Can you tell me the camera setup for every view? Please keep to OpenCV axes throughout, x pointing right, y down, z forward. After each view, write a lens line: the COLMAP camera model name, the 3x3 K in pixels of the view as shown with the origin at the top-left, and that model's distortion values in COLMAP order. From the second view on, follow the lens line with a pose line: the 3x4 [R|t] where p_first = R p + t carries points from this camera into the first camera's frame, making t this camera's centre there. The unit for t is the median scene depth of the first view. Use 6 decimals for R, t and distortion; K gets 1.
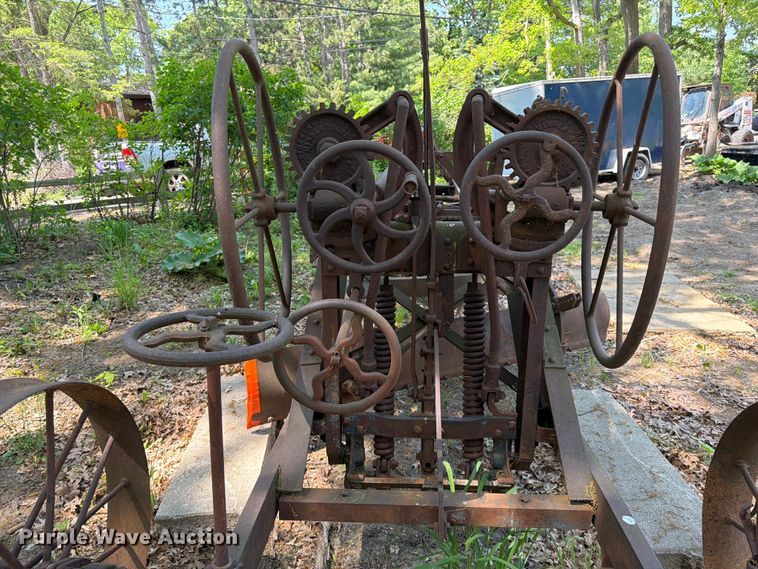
lens RADIAL K [[537.3, 0, 384.8], [0, 537.3, 278.2], [0, 0, 1]] dist [0.048987, -0.067202]
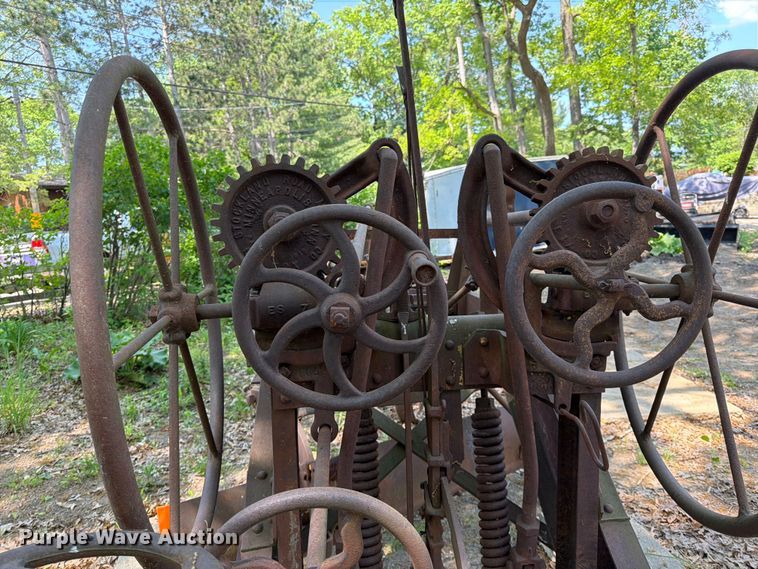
lens RADIAL K [[537.3, 0, 382.8], [0, 537.3, 284.9], [0, 0, 1]] dist [0.048987, -0.067202]
pose [[0.992129, -0.039489, 0.118829, -0.033556], [0.055484, 0.989364, -0.134463, -0.036134], [-0.112255, 0.139997, 0.983768, 0.189667]]
